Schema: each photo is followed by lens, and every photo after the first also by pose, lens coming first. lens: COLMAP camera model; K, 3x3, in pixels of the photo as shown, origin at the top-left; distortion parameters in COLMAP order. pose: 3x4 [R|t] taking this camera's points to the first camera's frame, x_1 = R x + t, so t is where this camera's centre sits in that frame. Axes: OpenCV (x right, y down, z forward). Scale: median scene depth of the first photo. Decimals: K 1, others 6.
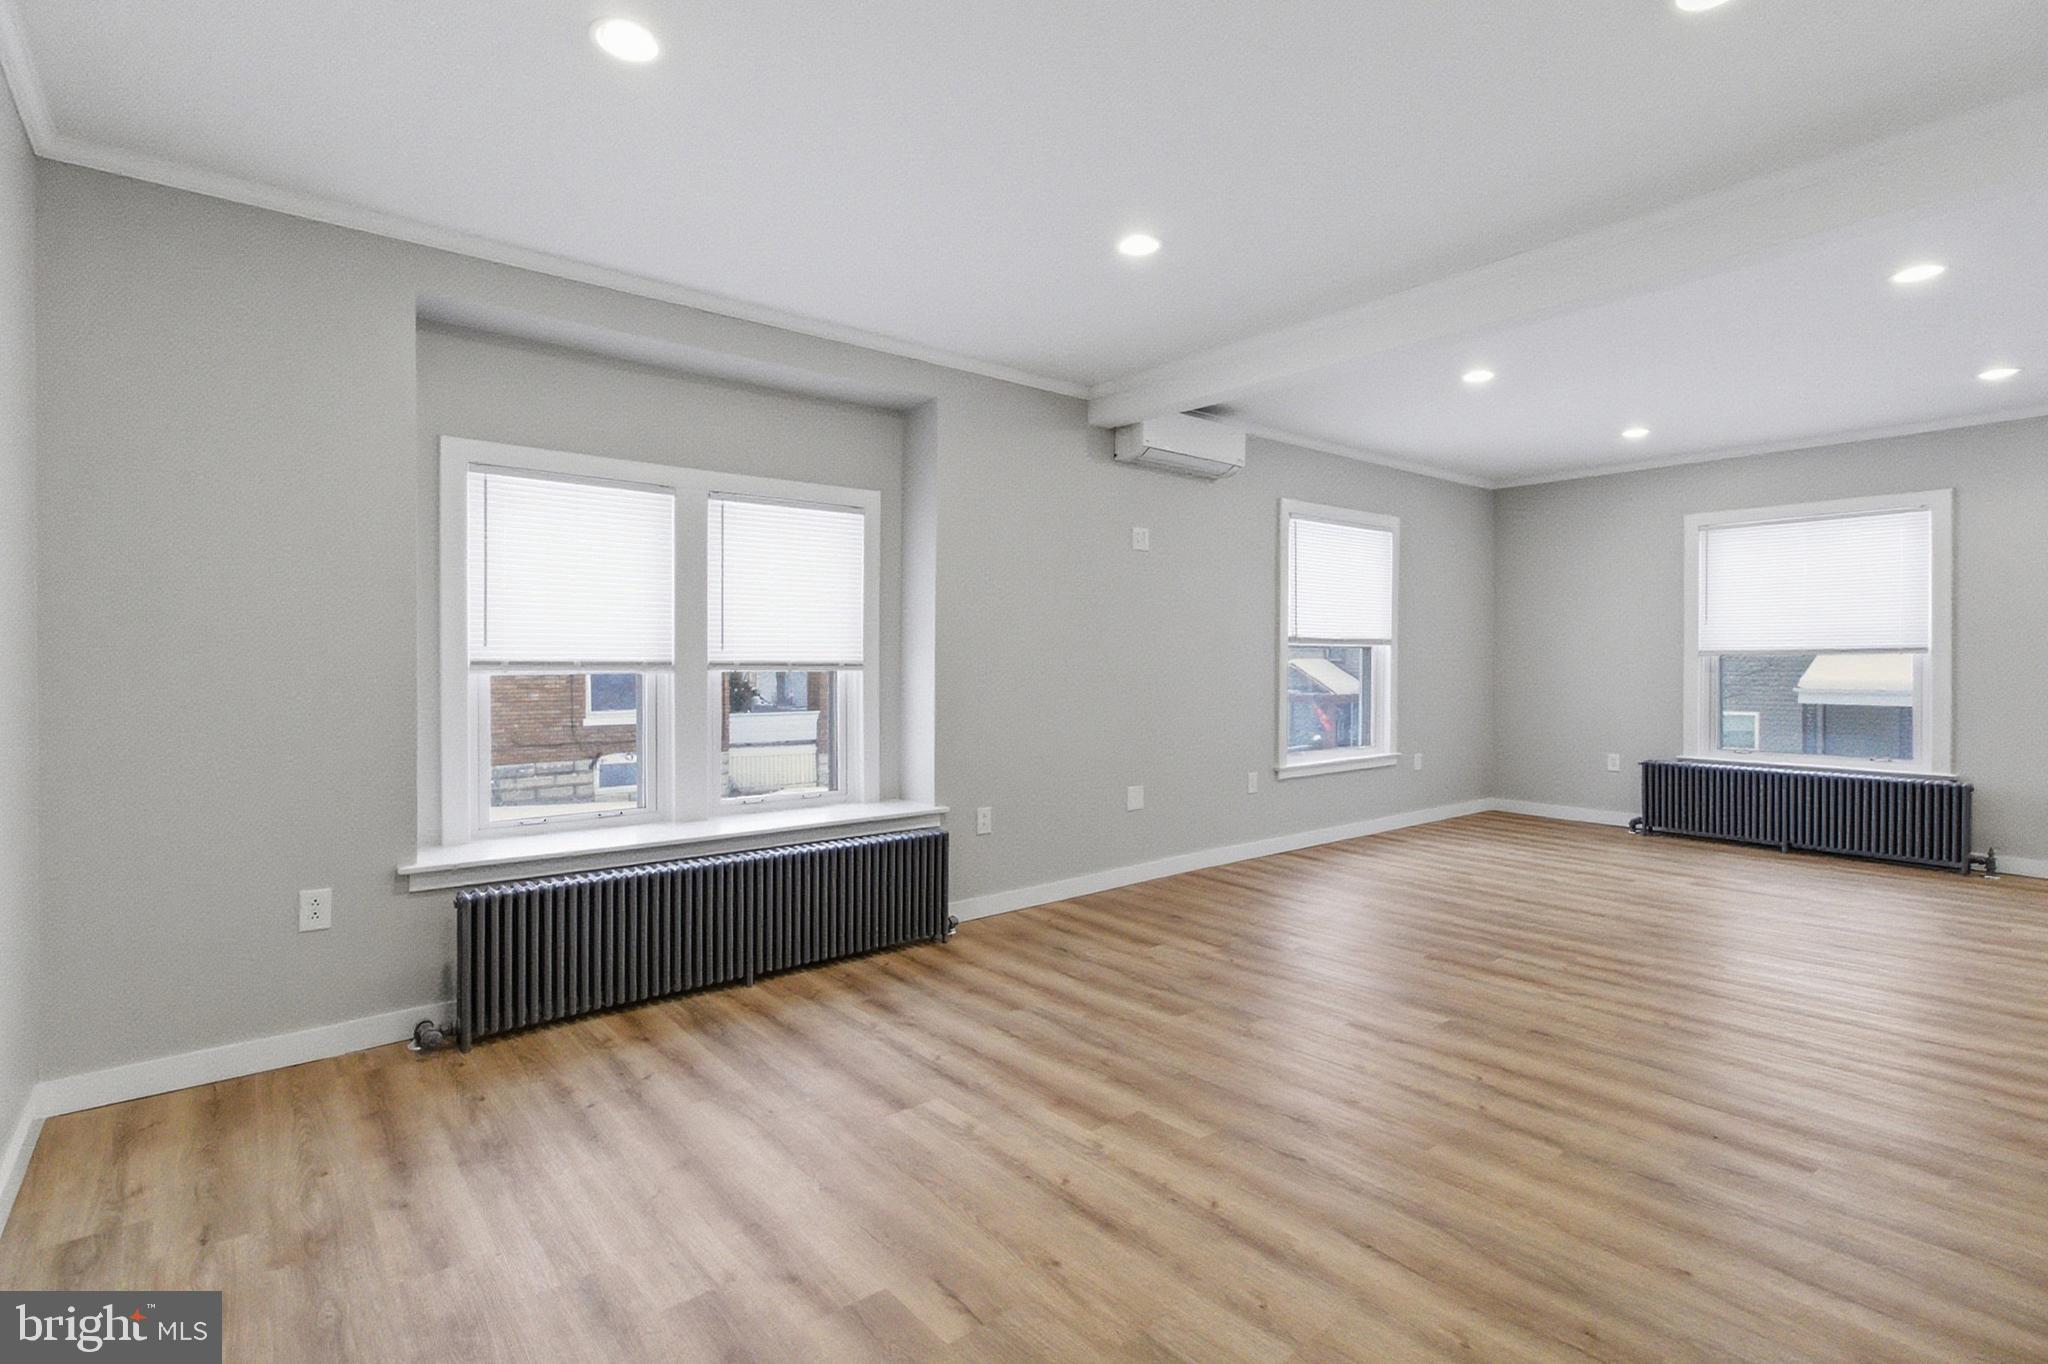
lens RADIAL K [[957.2, 0, 1019.1], [0, 957.2, 666.5], [0, 0, 1]] dist [-0.003104, -0.000031]
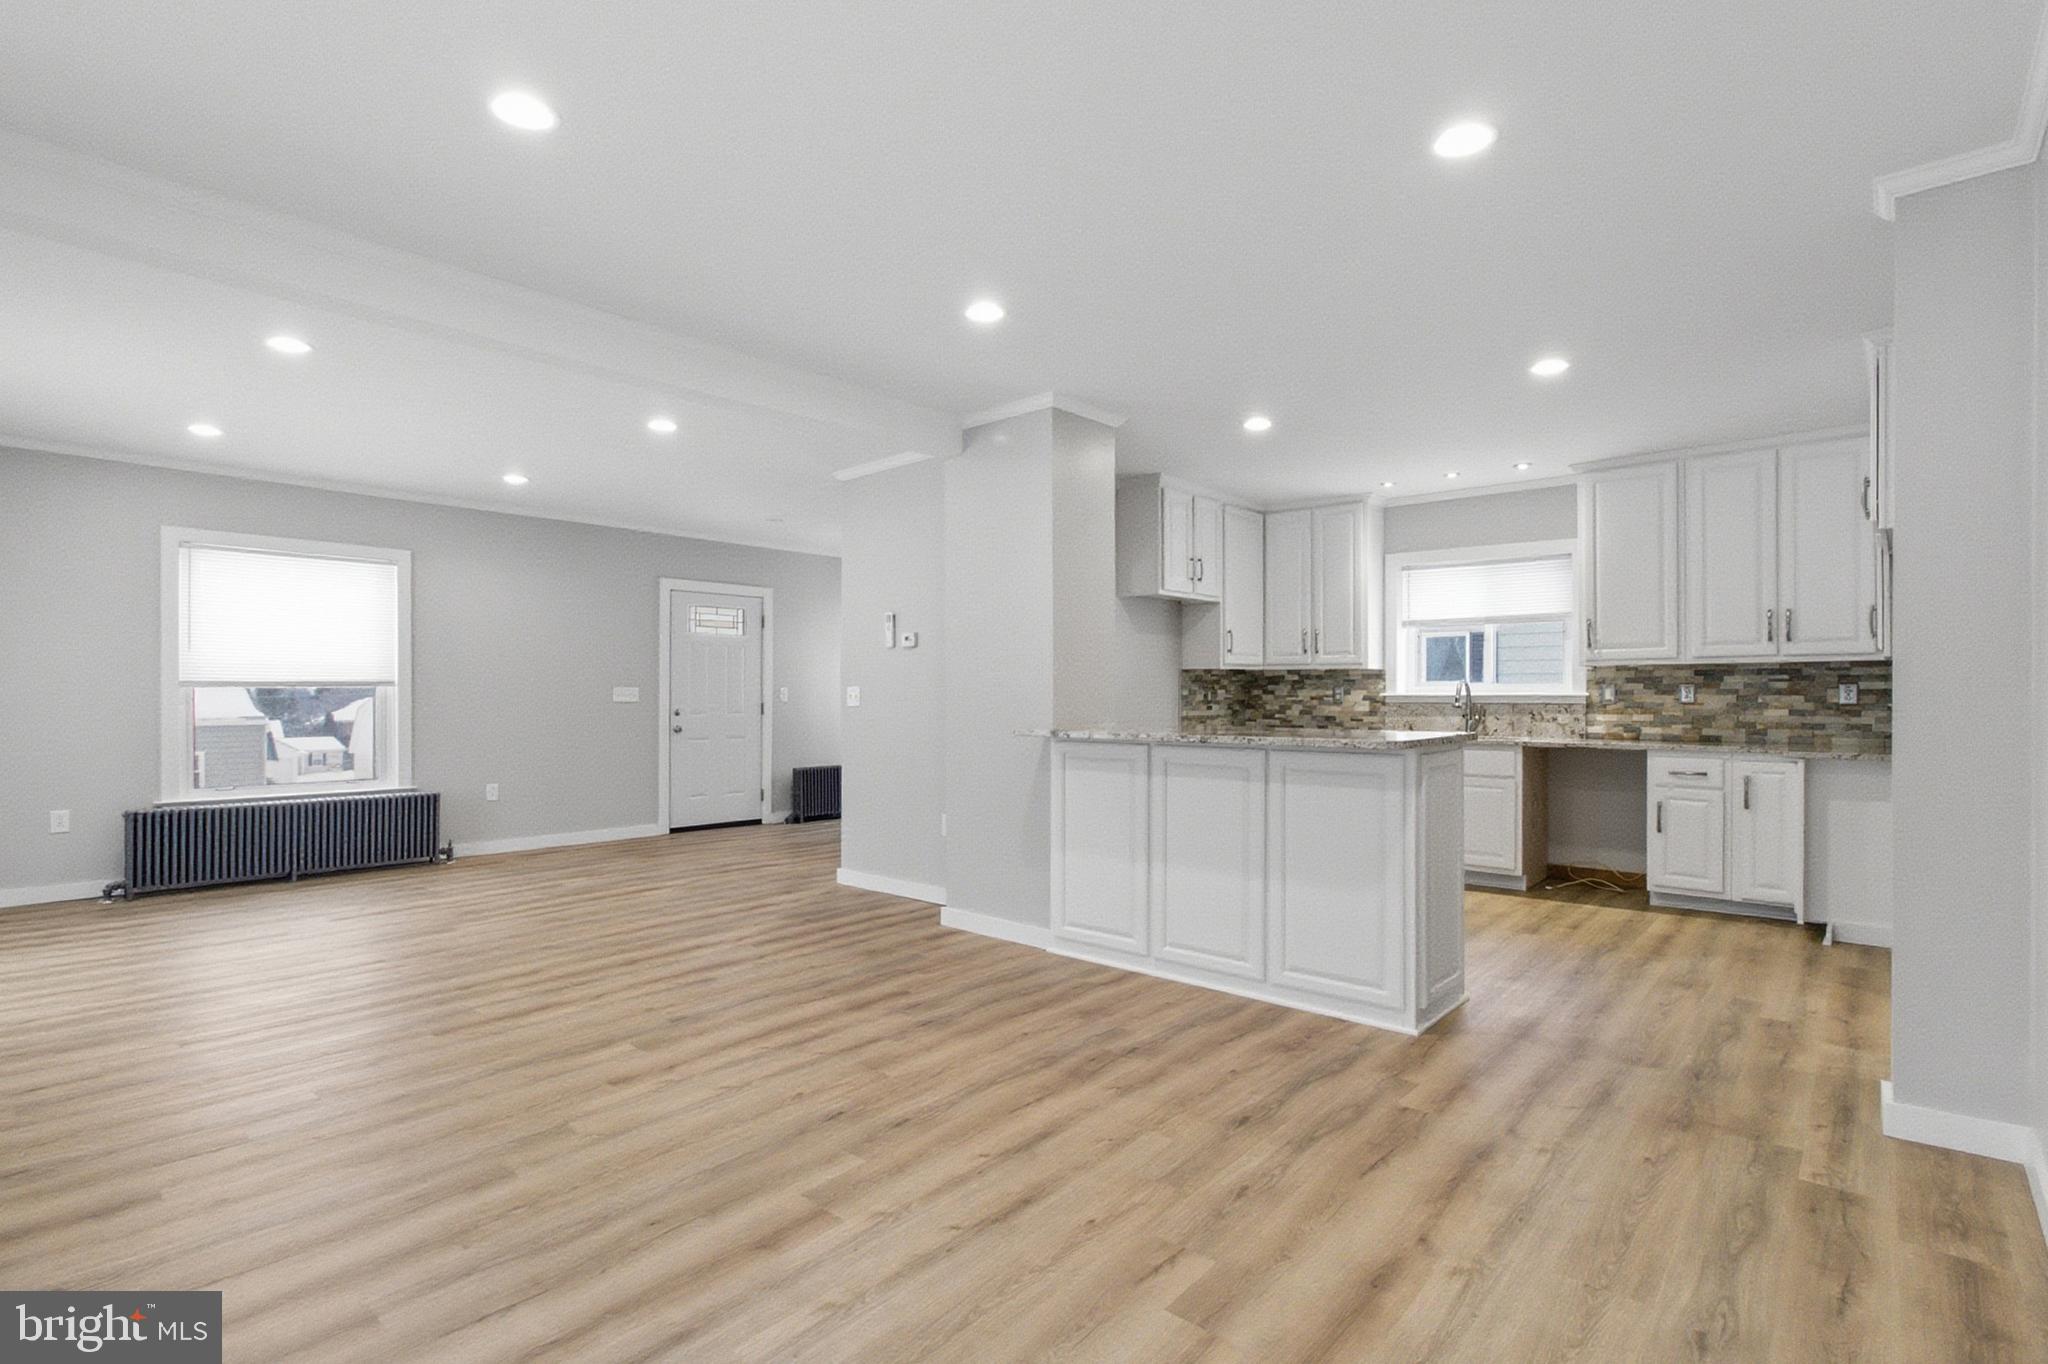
lens RADIAL K [[973.4, 0, 1034.5], [0, 973.4, 690.8], [0, 0, 1]] dist [0.002108, 0.001147]
pose [[-0.163638, 0.002133, 0.986518, -0.467543], [0.002261, 0.999996, -0.001787, -0.005118], [-0.986518, 0.001938, -0.163642, 0.530952]]
